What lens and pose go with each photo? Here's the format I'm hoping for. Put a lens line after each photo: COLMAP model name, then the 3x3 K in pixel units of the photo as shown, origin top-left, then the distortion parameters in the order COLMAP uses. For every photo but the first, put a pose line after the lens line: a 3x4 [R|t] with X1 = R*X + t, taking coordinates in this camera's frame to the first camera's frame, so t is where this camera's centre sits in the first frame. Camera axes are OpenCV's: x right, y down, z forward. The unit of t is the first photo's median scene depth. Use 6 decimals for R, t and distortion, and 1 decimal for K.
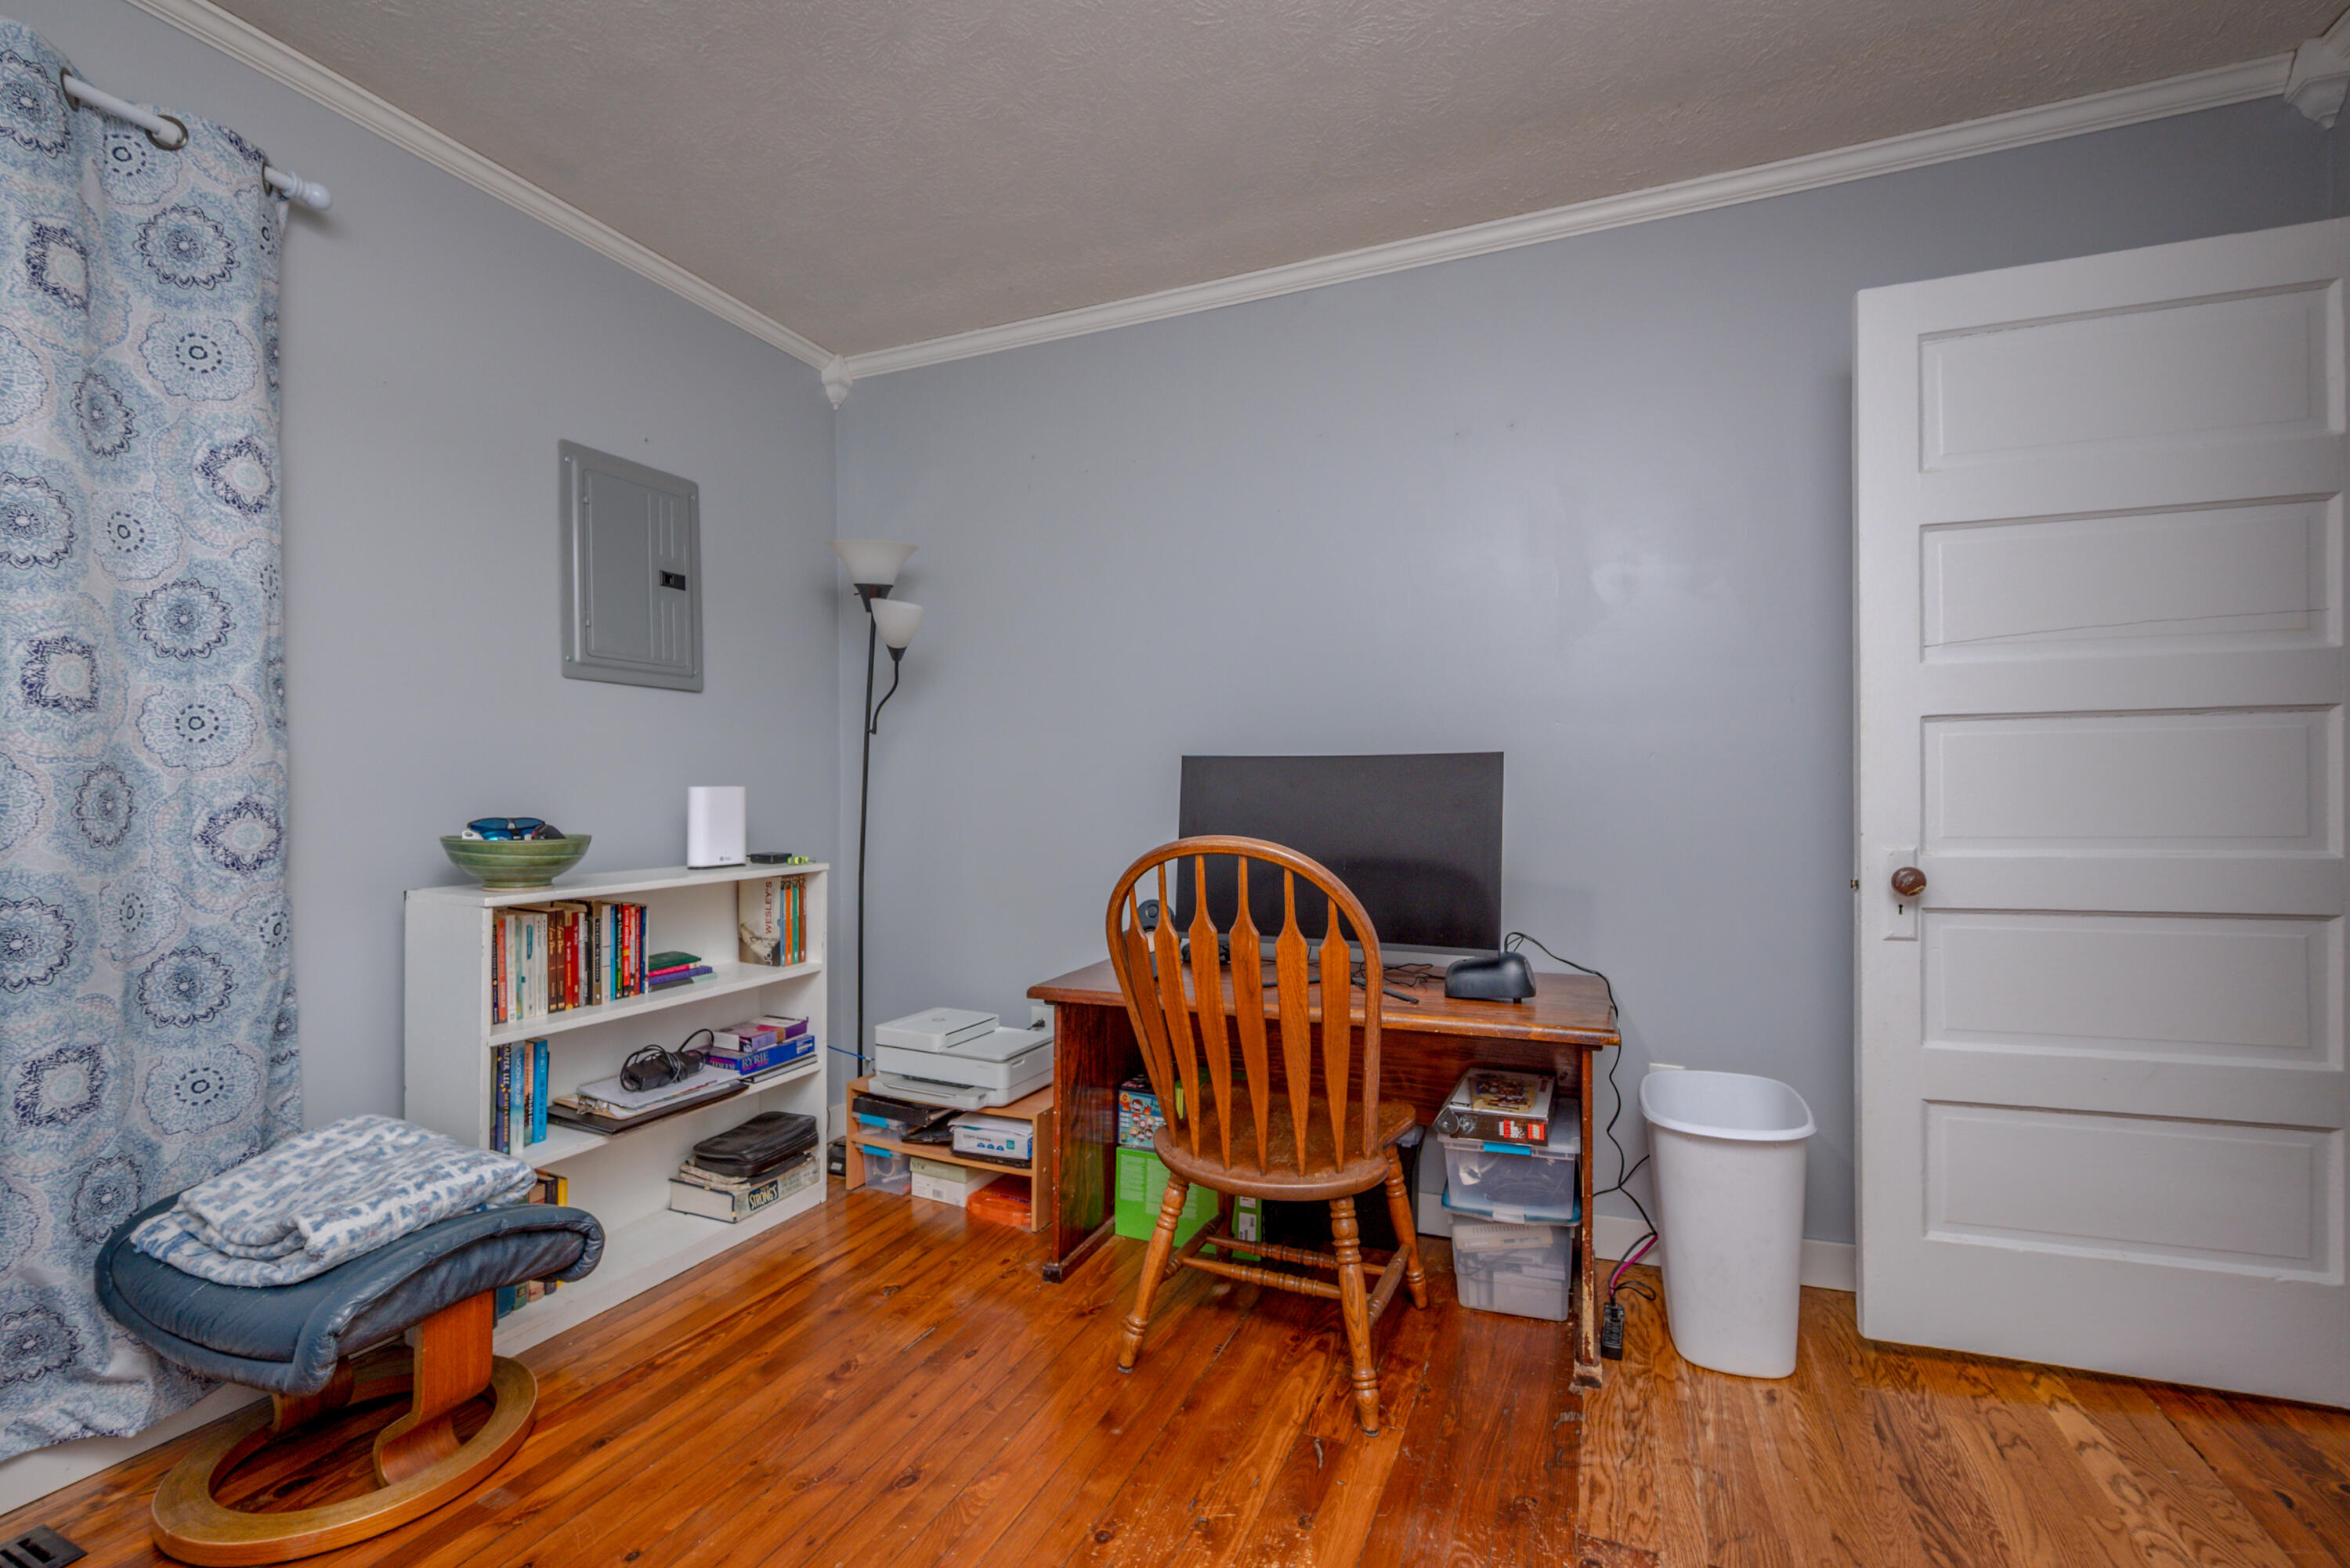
lens RADIAL K [[1059.0, 0, 1172.5], [0, 1059.0, 786.9], [0, 0, 1]] dist [0.000851, 0.000151]
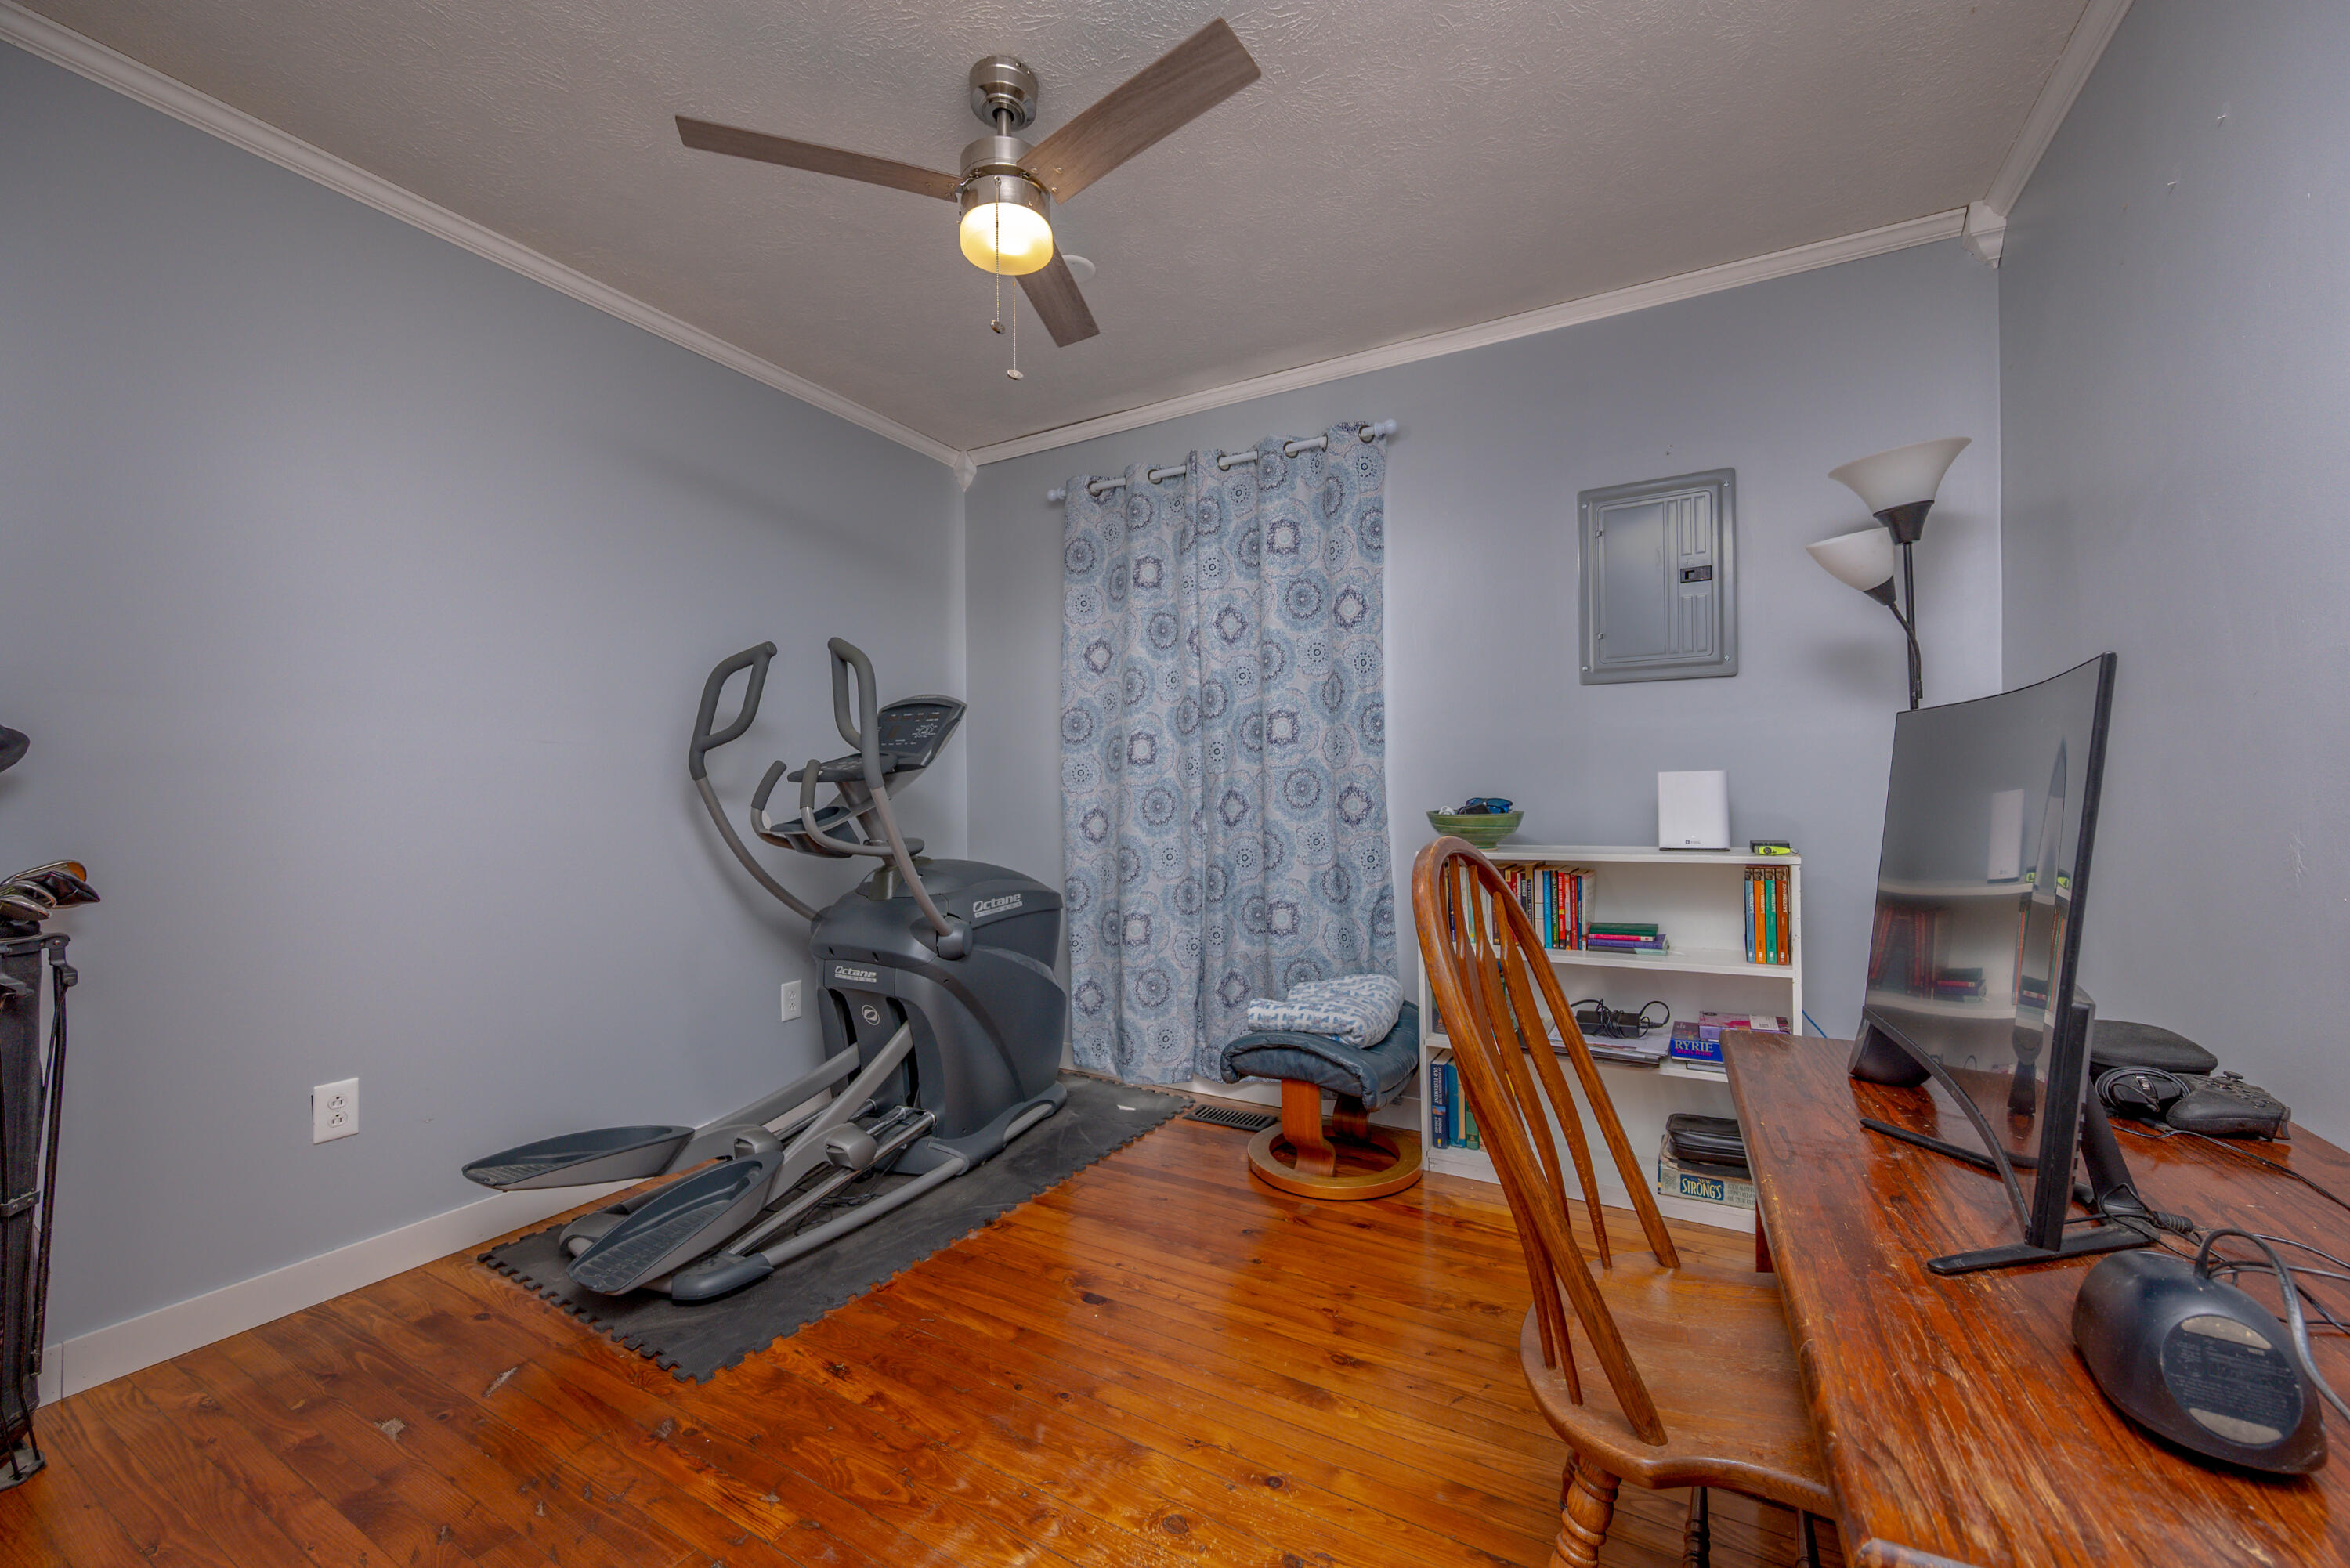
lens RADIAL K [[923.6, 0, 1172.5], [0, 923.6, 785.3], [0, 0, 1]] dist [-0.003685, -0.000062]
pose [[-0.123902, 0.000815, -0.992294, 0.565352], [0.018892, 0.999820, -0.001538, 0.006246], [0.992115, -0.018937, -0.123895, 0.679233]]
